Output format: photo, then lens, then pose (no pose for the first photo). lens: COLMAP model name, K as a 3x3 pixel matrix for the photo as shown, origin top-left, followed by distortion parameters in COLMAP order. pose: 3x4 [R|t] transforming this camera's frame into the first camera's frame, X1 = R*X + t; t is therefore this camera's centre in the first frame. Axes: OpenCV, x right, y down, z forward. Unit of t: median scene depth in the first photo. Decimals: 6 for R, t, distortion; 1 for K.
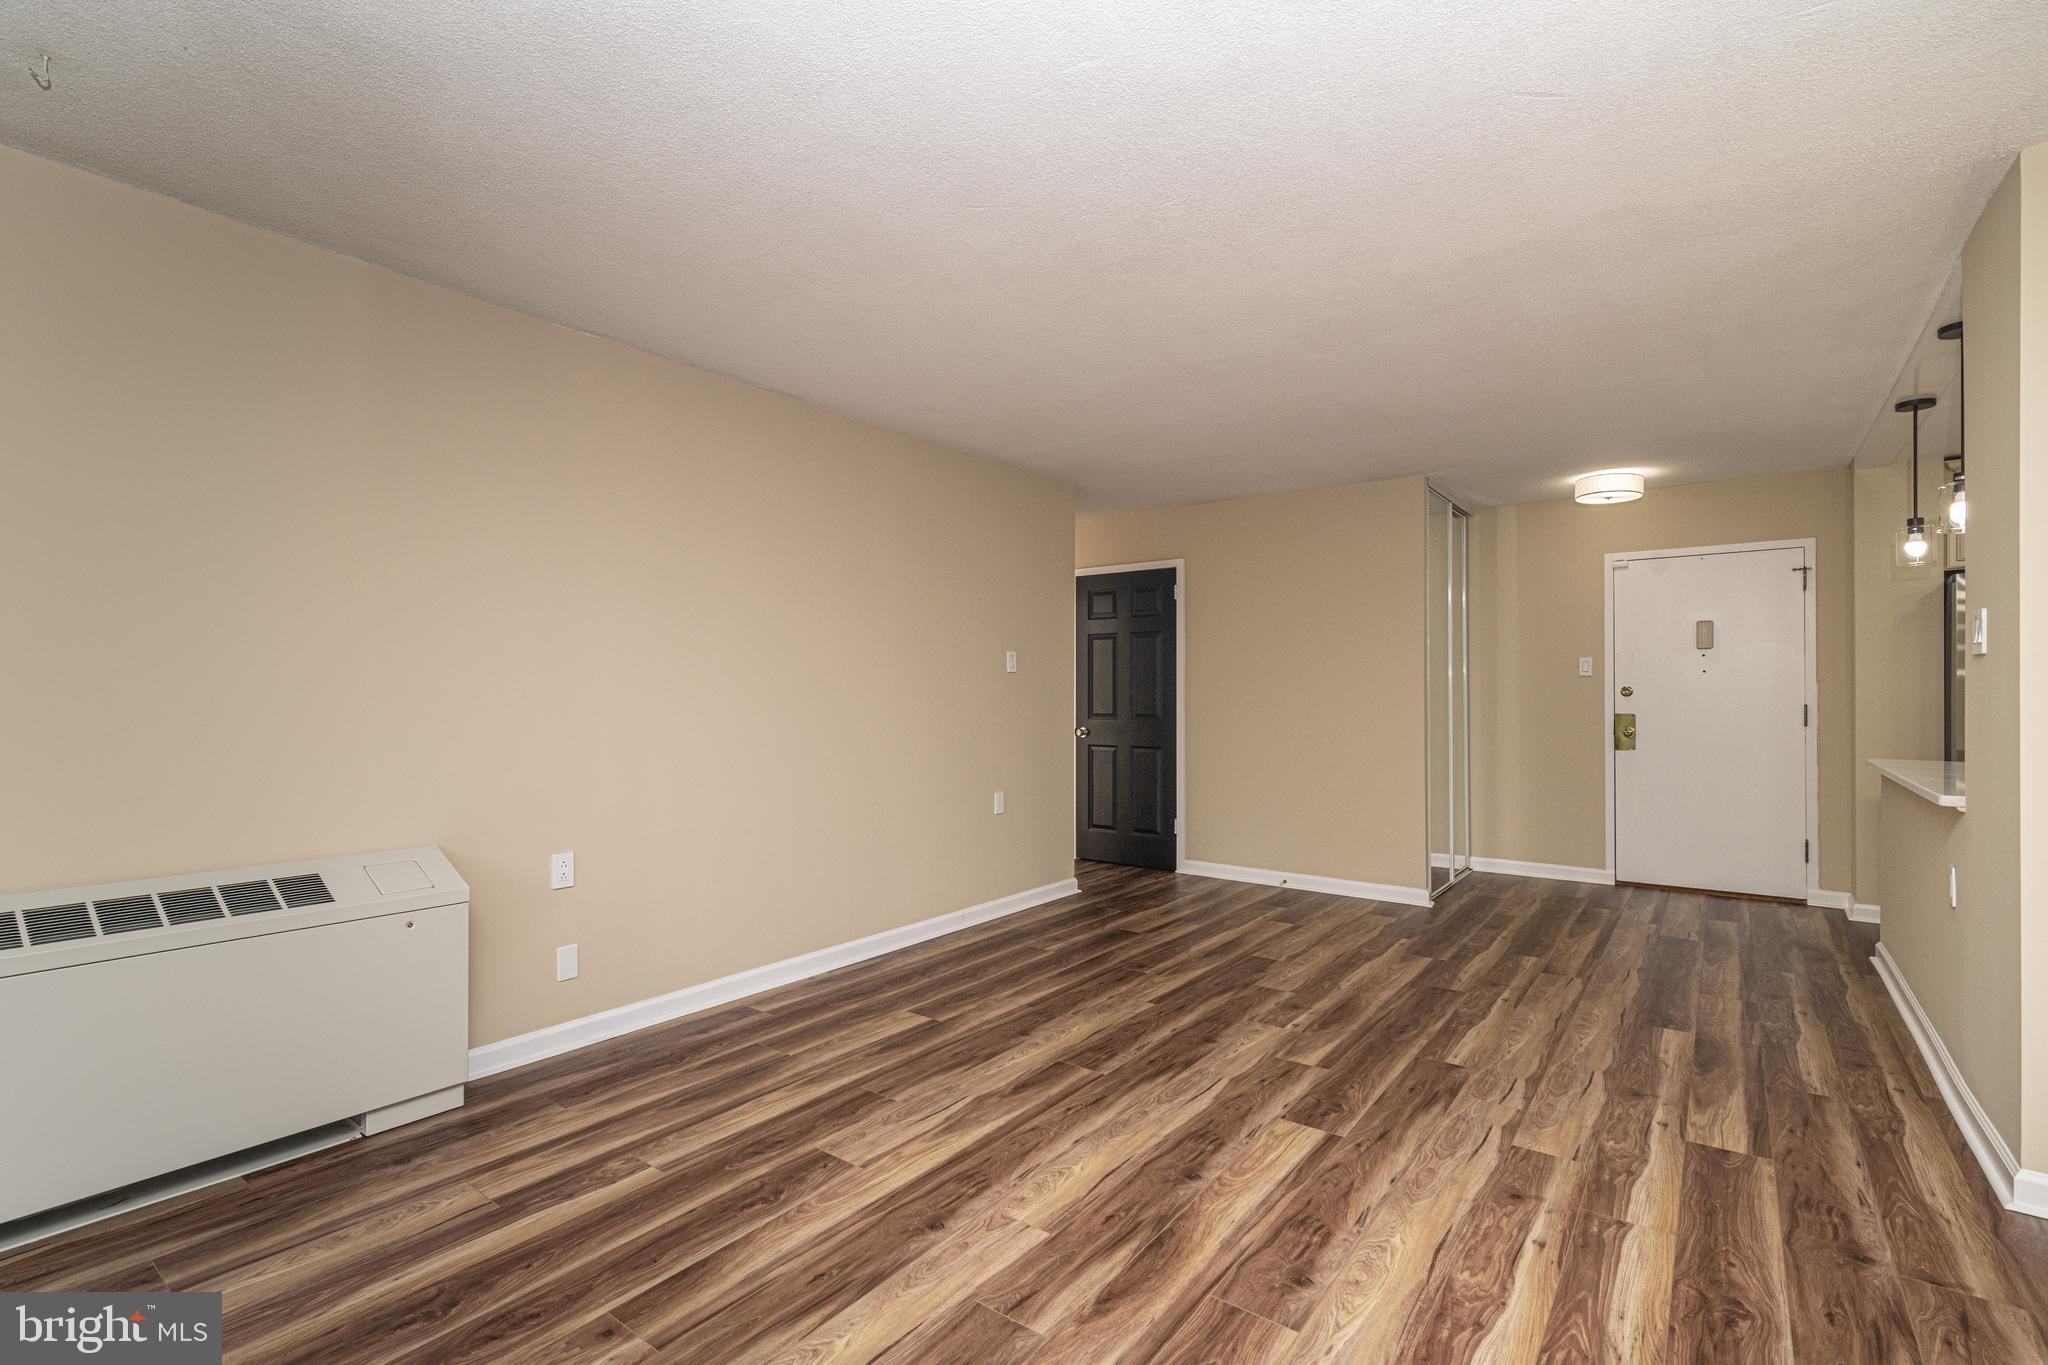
lens RADIAL K [[925.1, 0, 1025.0], [0, 925.1, 690.1], [0, 0, 1]] dist [0.000772, 0.000318]
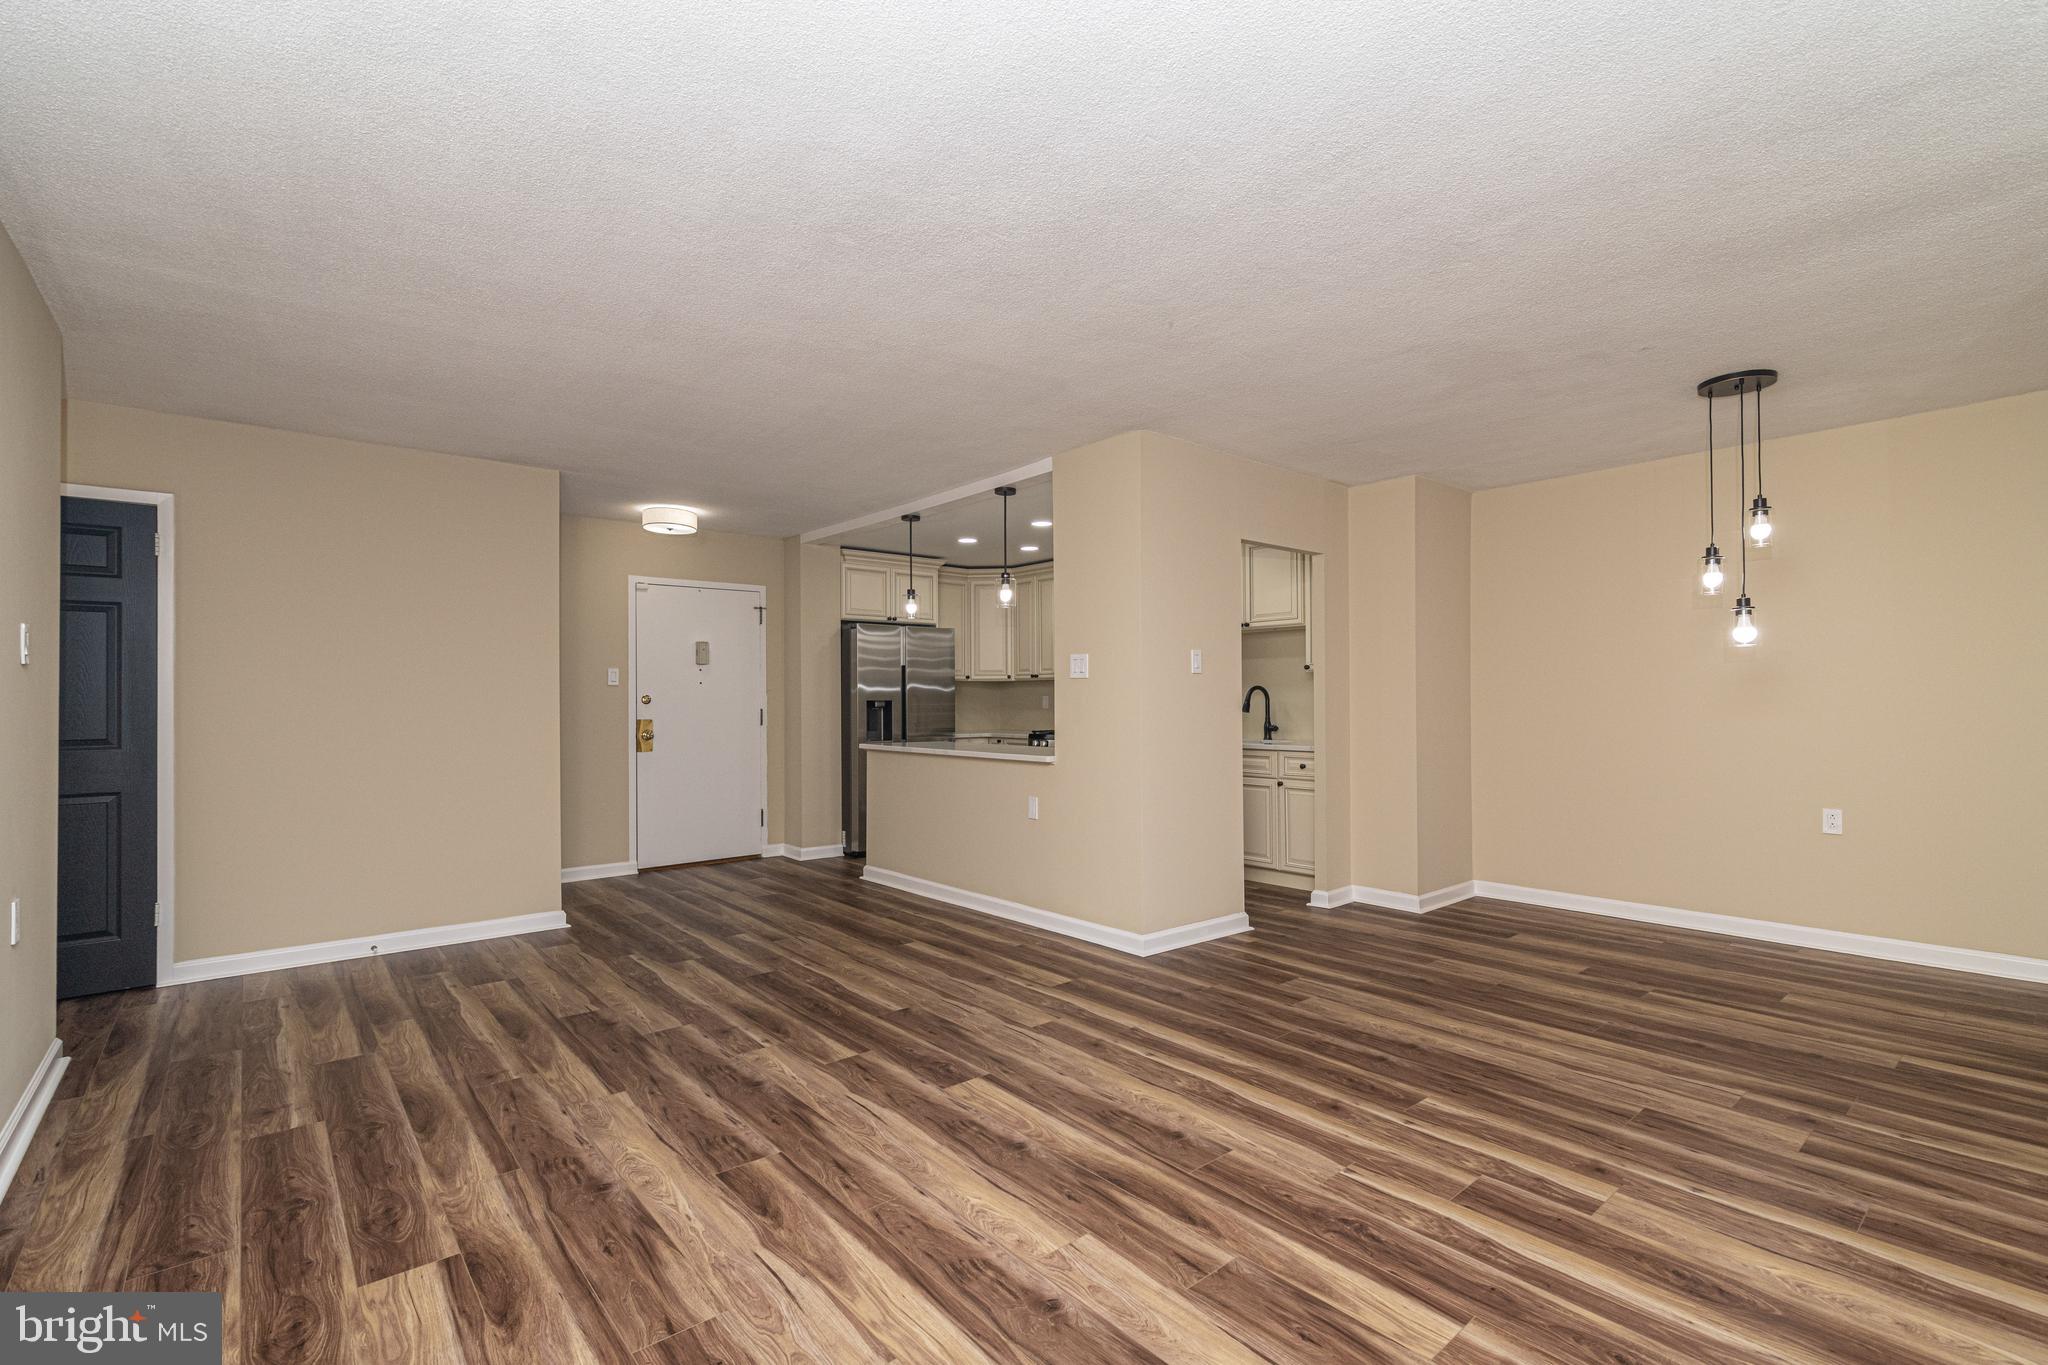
lens RADIAL K [[925.1, 0, 1025.0], [0, 925.1, 690.1], [0, 0, 1]] dist [0.000772, 0.000318]
pose [[0.216824, 0.008504, 0.976174, -0.661030], [0.002079, 0.999956, -0.009173, 0.001822], [-0.976208, 0.004018, 0.216797, 0.569753]]
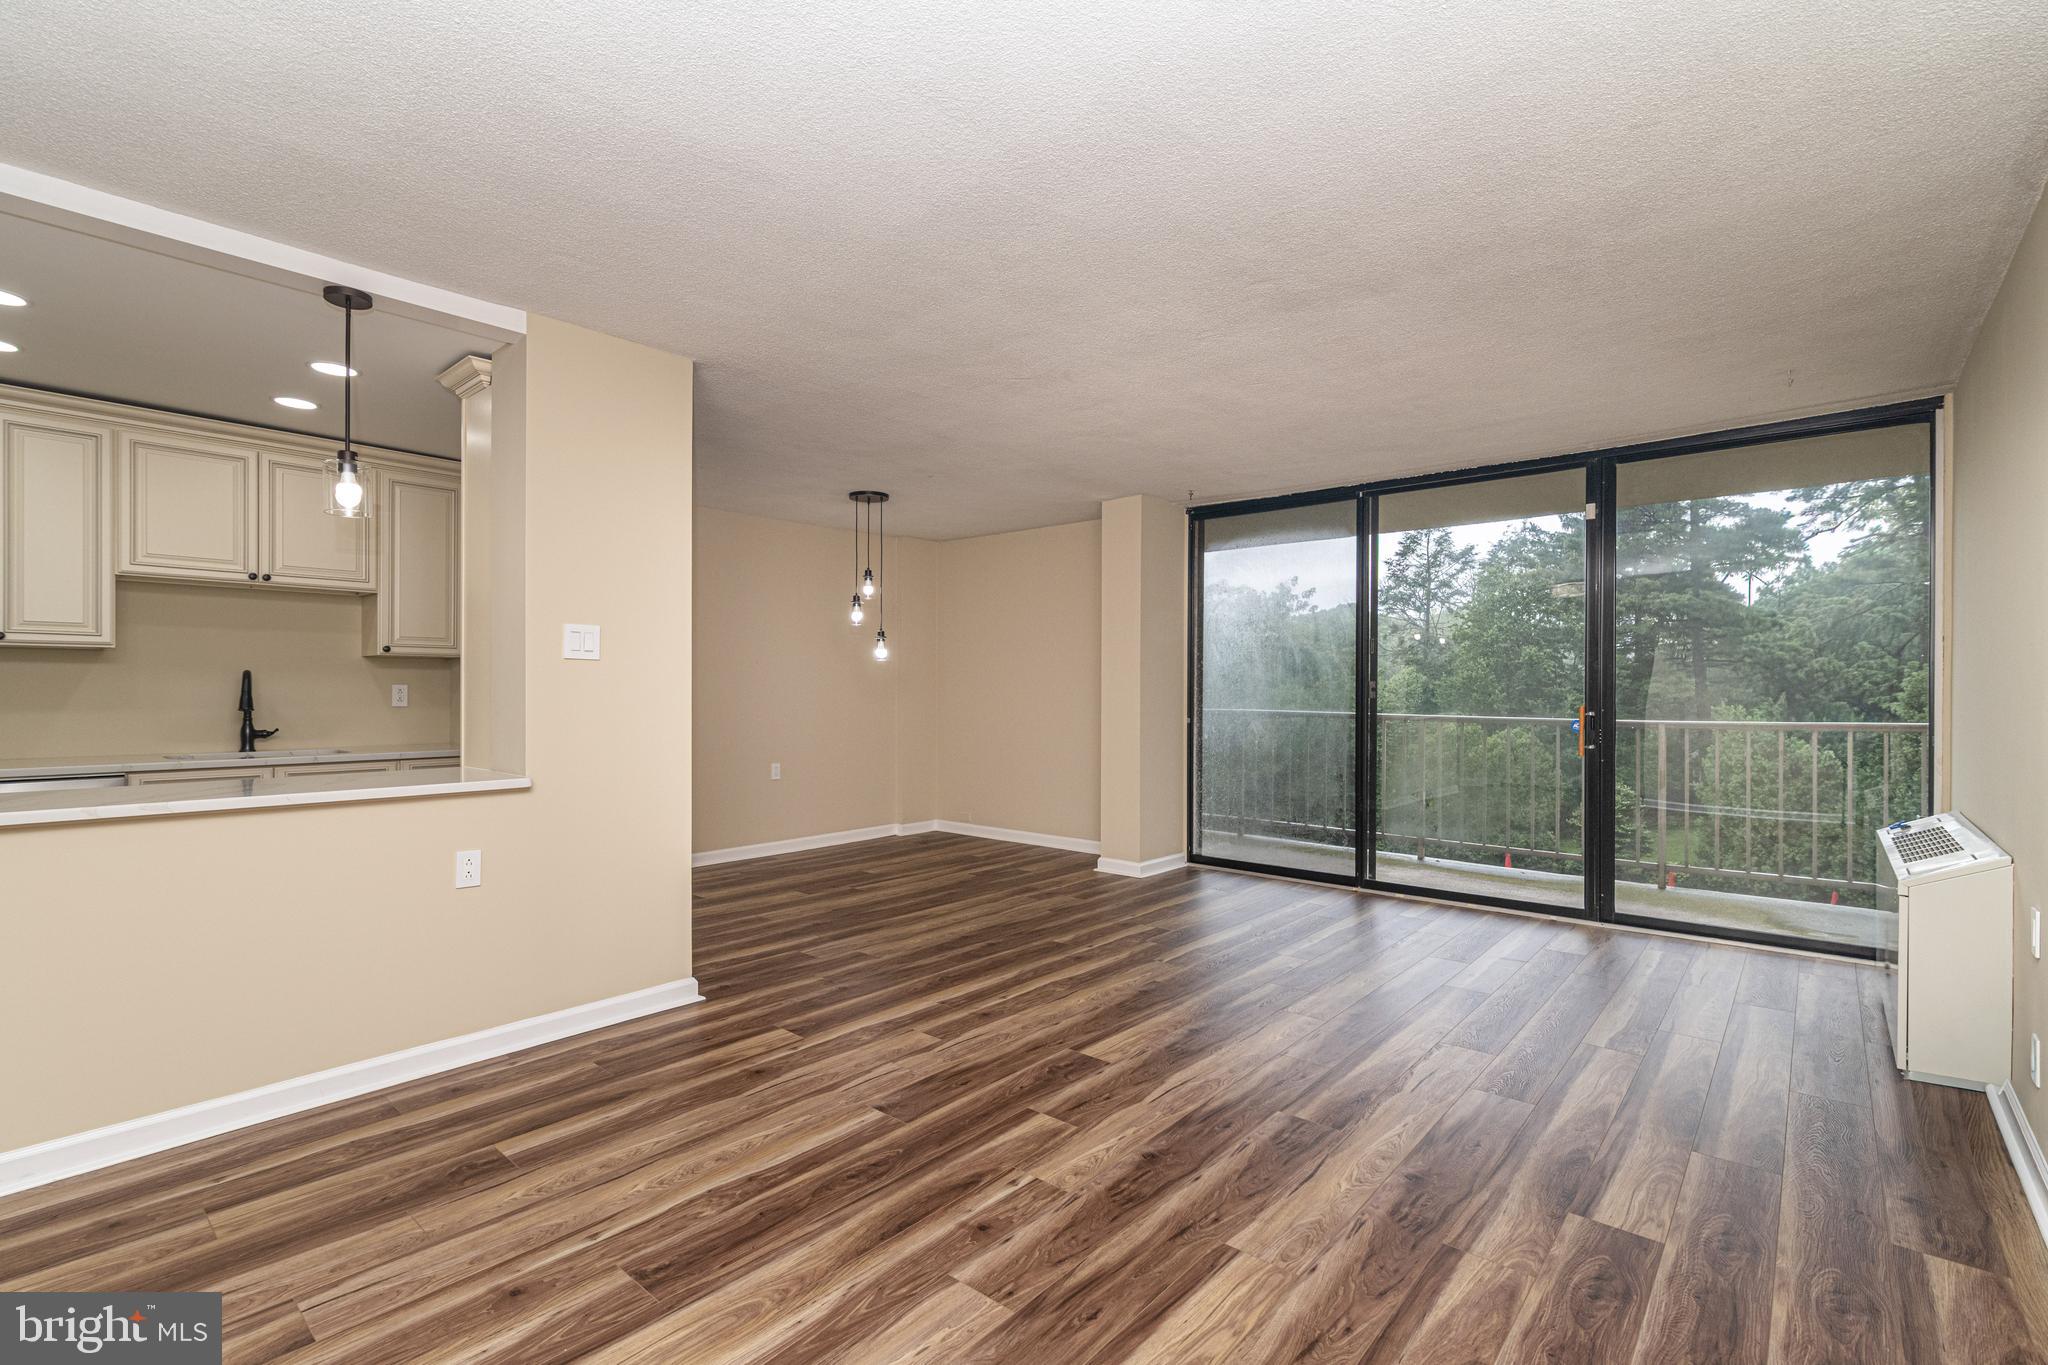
lens RADIAL K [[922.3, 0, 1027.4], [0, 922.3, 682.7], [0, 0, 1]] dist [0.007302, -0.000698]
pose [[-0.998234, -0.001577, 0.059391, 0.266204], [-0.002351, 0.999913, -0.012964, 0.008045], [-0.059365, -0.013080, -0.998151, 1.833881]]
